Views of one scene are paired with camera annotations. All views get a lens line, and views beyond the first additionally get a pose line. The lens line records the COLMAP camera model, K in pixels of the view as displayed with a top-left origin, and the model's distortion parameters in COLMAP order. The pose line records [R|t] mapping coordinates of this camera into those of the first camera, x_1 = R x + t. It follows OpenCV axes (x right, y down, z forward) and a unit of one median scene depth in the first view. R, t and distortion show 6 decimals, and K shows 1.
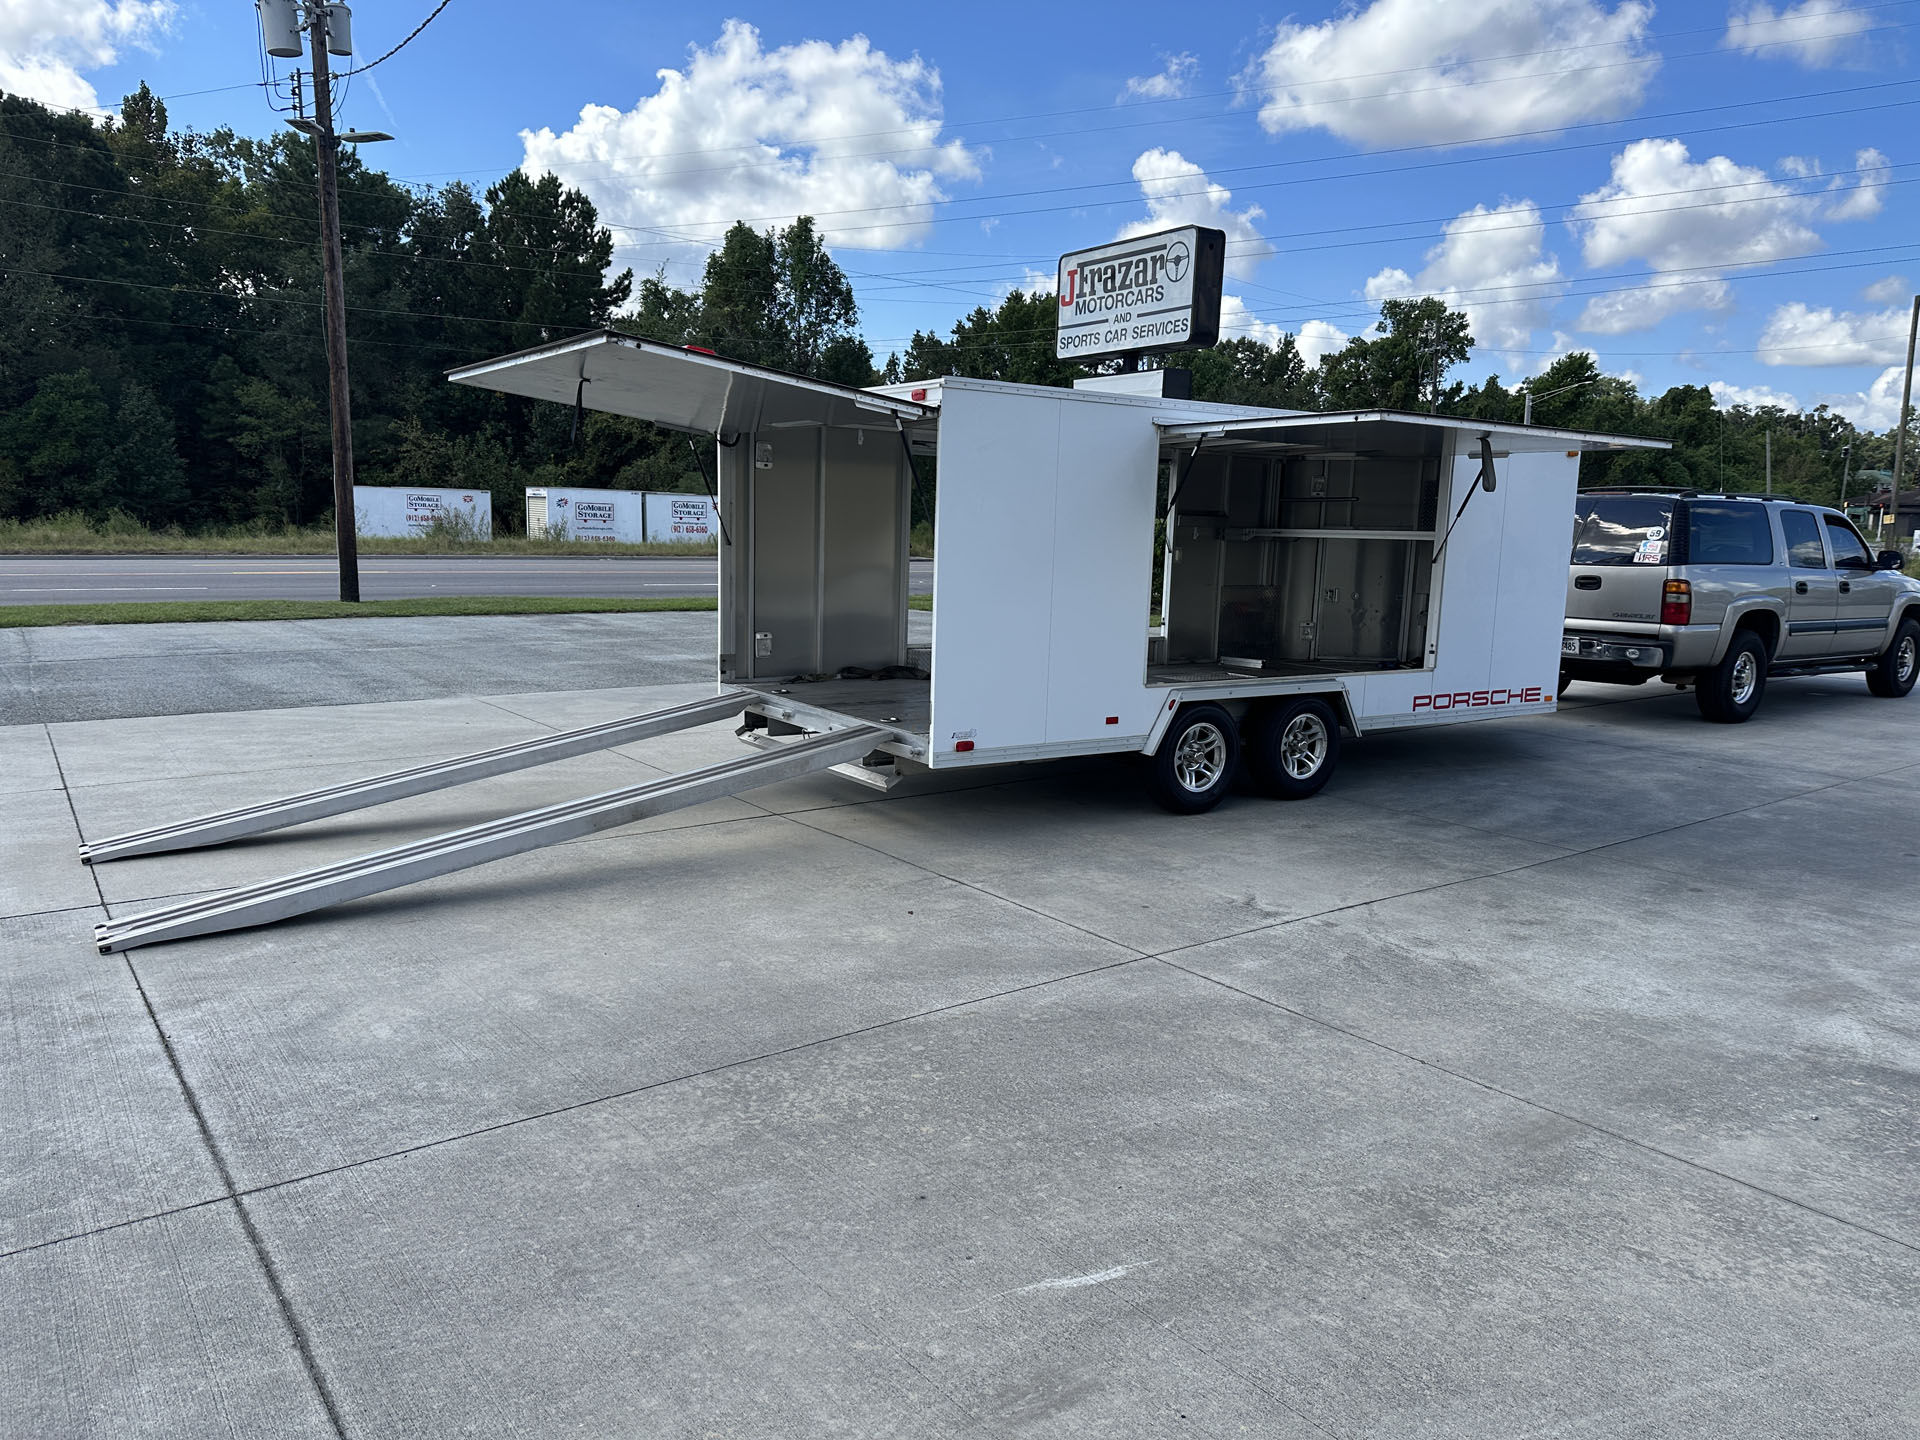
lens RADIAL K [[1327.5, 0, 960.0], [0, 1327.5, 720.0], [0, 0, 1]] dist [0.090856, -0.113595]
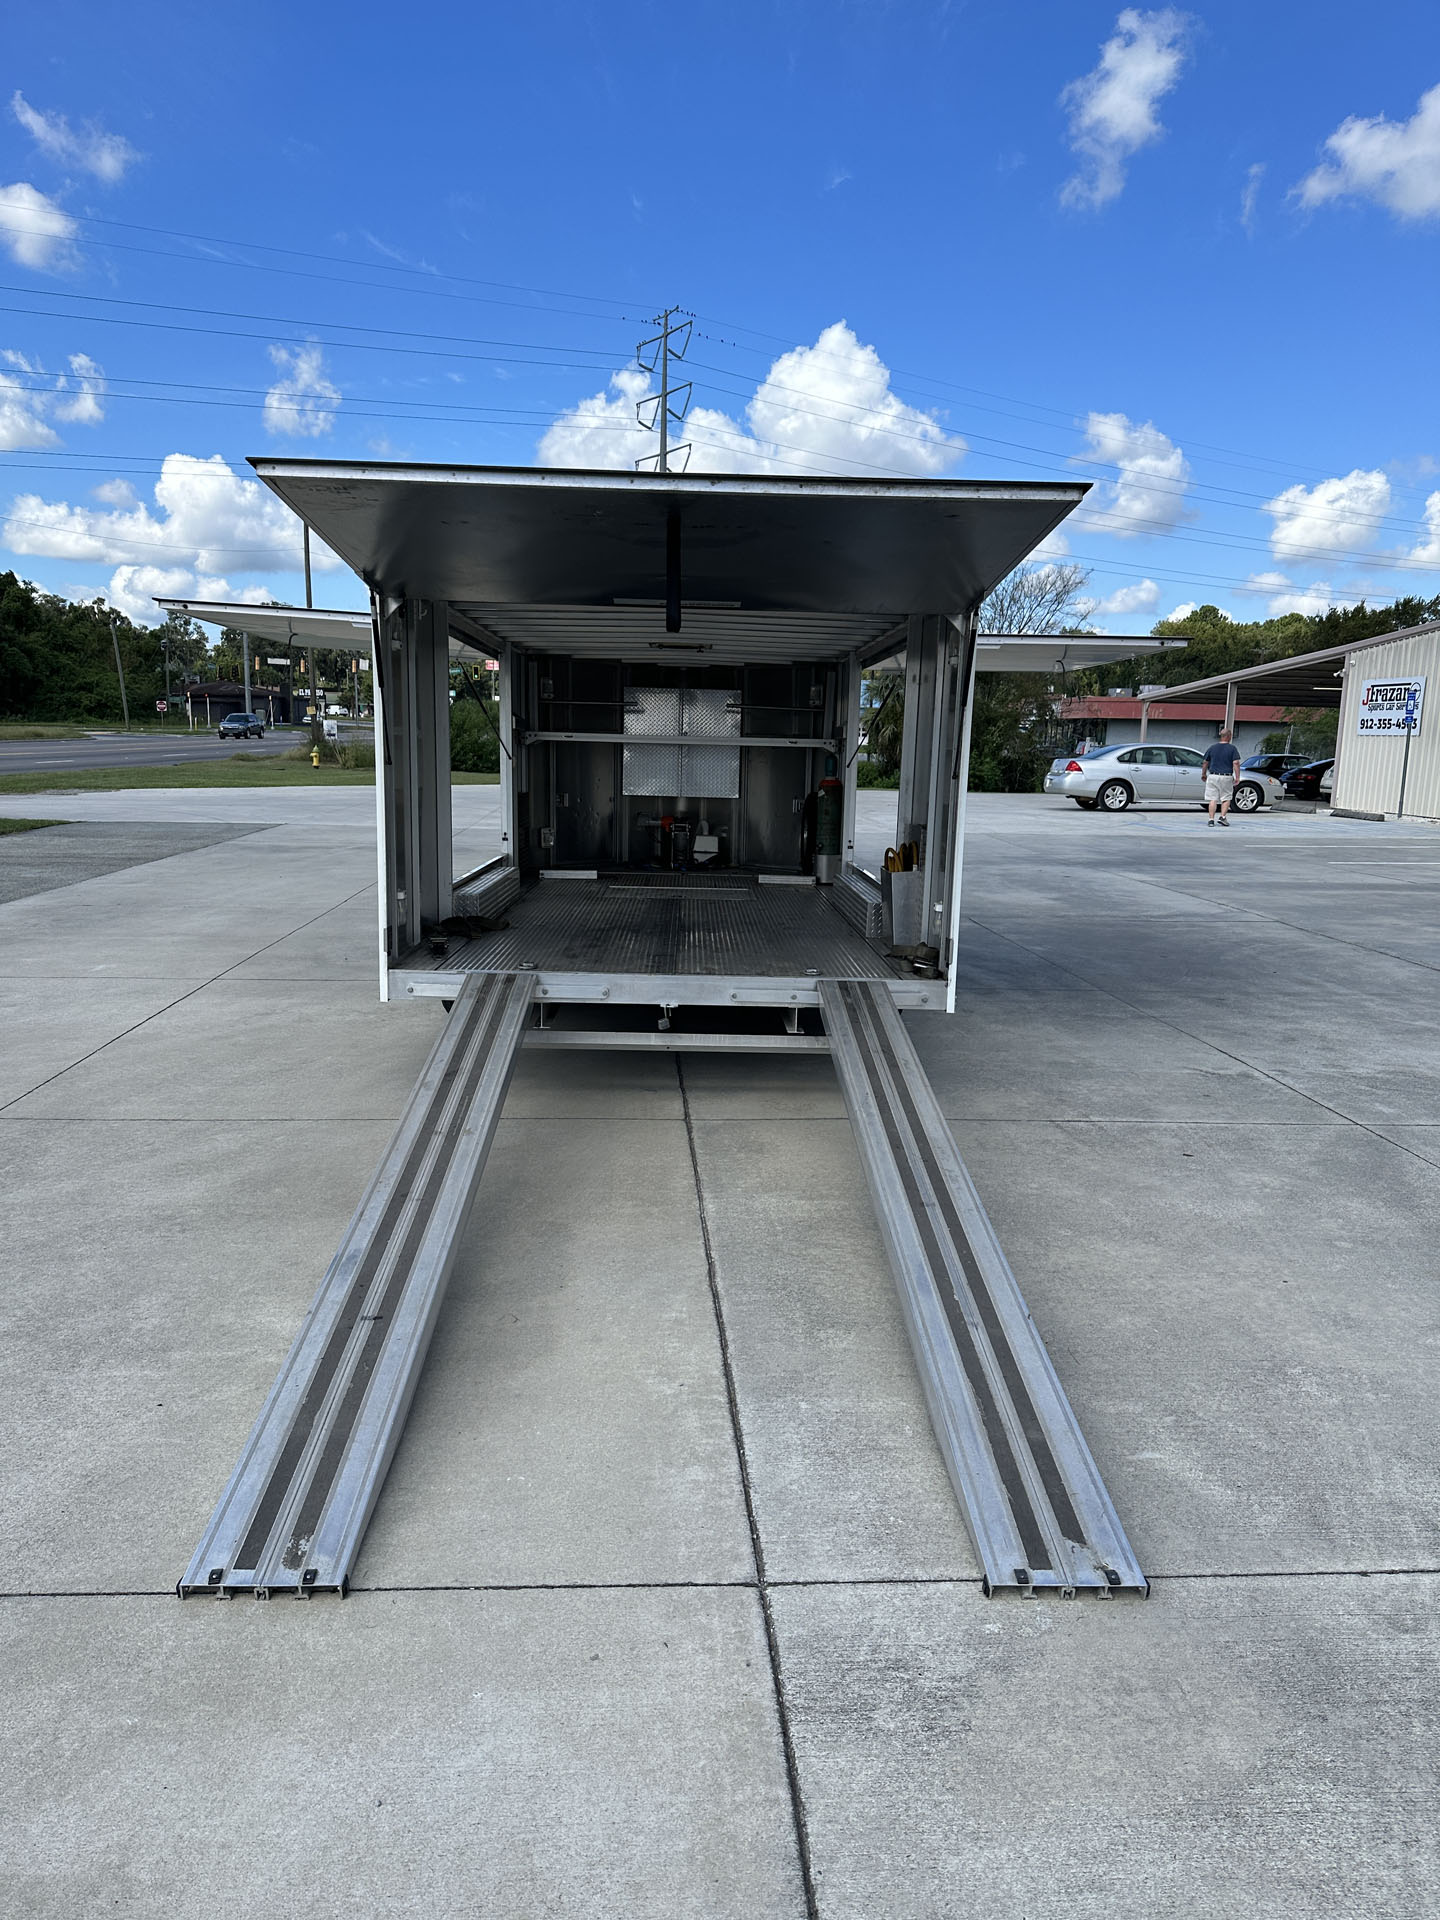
lens RADIAL K [[1327.5, 0, 720.0], [0, 1327.5, 960.0], [0, 0, 1]] dist [0.090856, -0.113595]
pose [[0.550372, -0.145960, 0.822062, -0.915141], [0.113079, 0.988560, 0.099815, -0.116688], [-0.827226, 0.038023, 0.560581, 0.679148]]
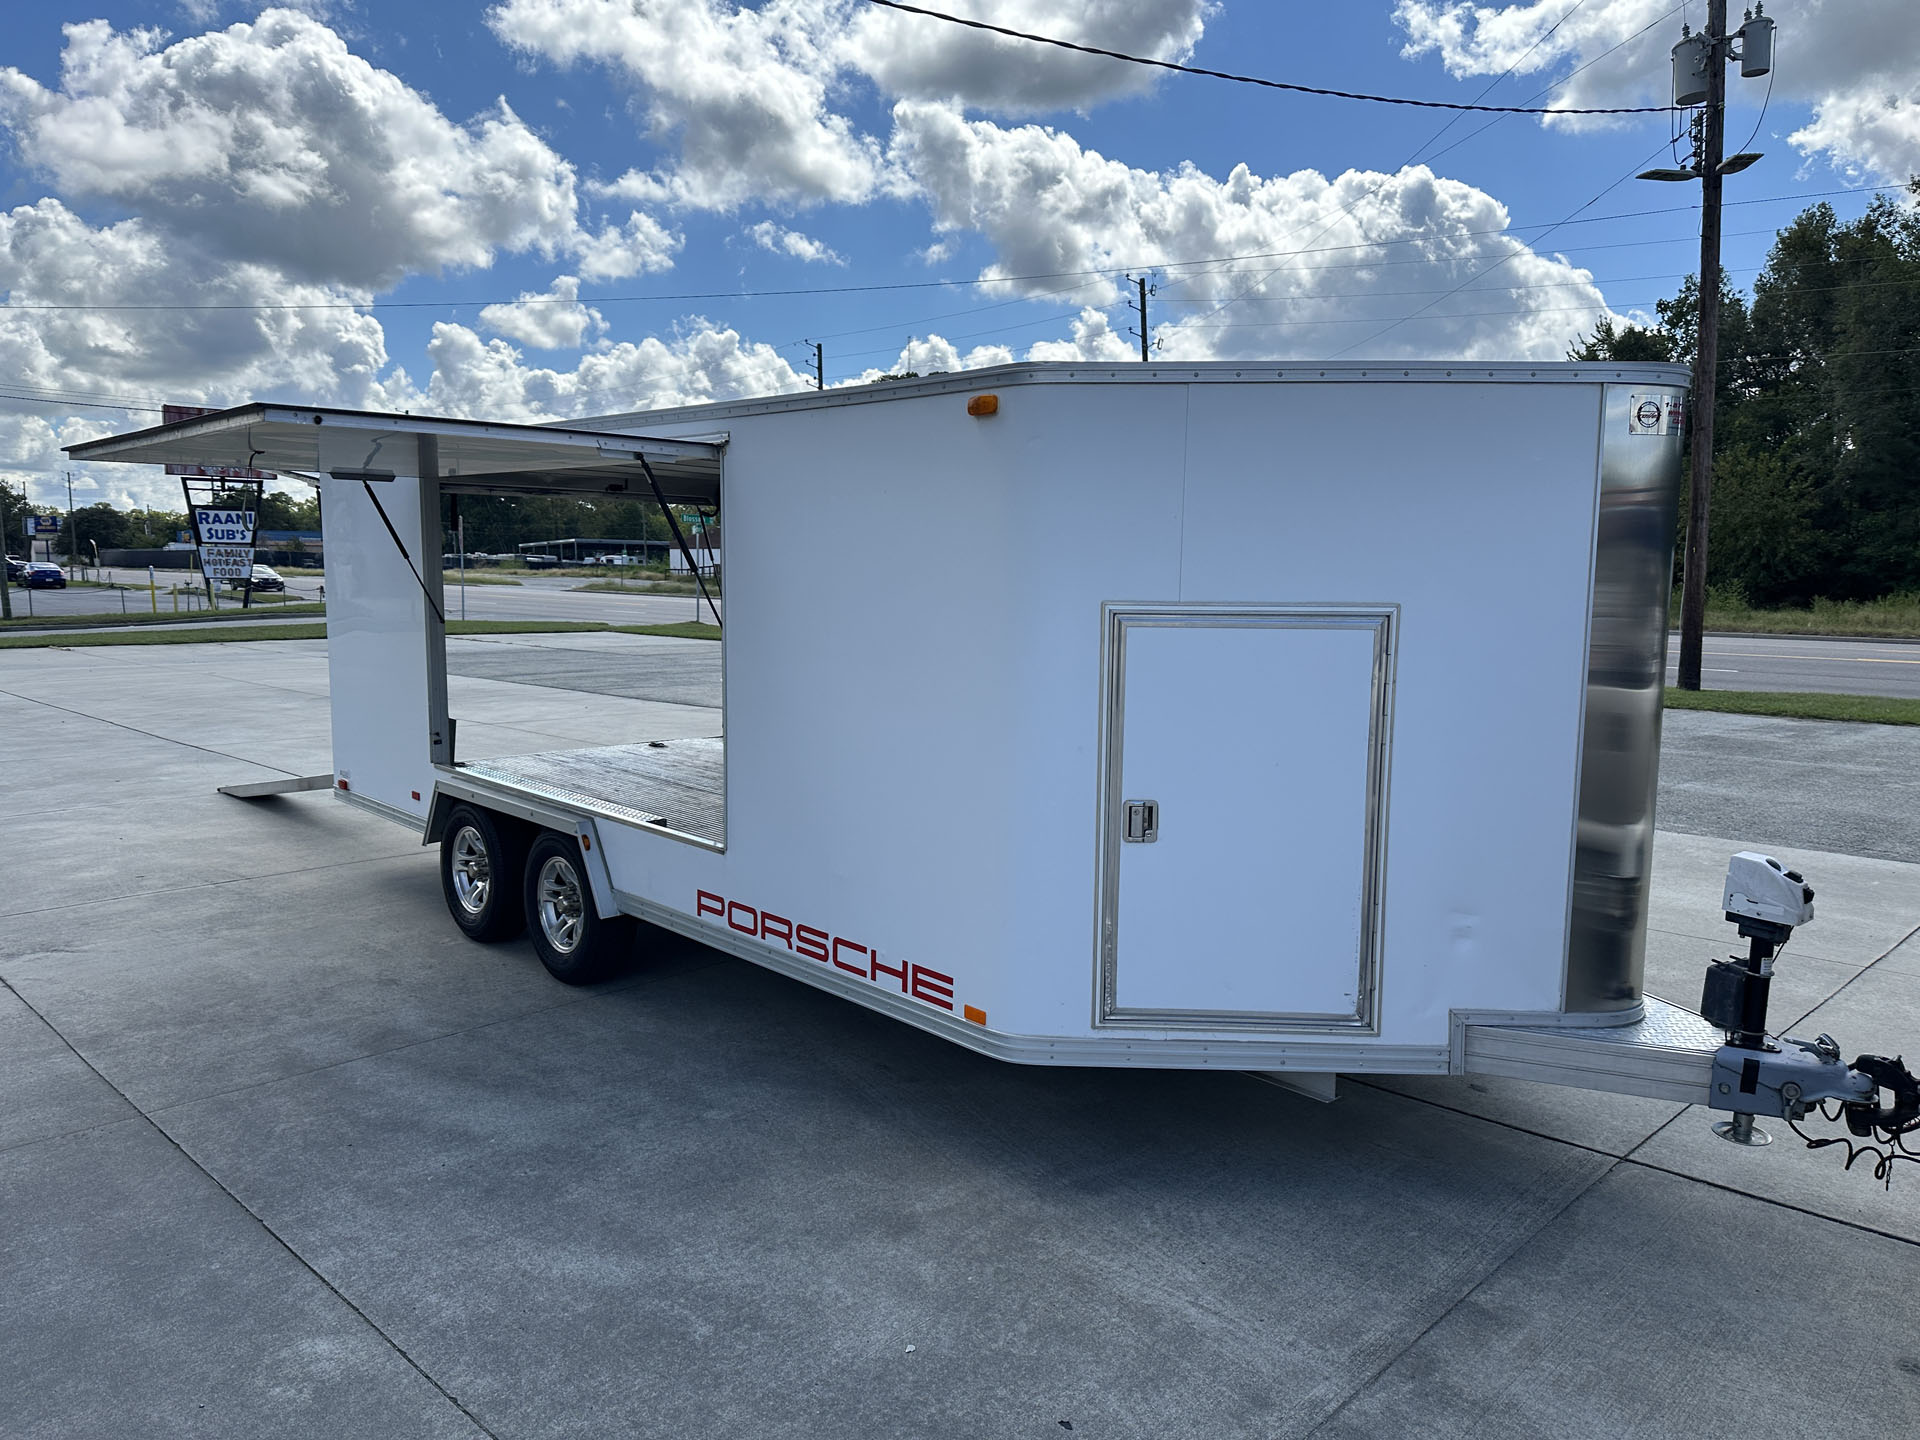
lens RADIAL K [[1327.5, 0, 960.0], [0, 1327.5, 720.0], [0, 0, 1]] dist [0.090856, -0.113595]
pose [[0.161289, 0.090461, -0.982753, 1.195868], [-0.152171, 0.986161, 0.065800, -0.186978], [0.975105, 0.138934, 0.172822, 1.336549]]
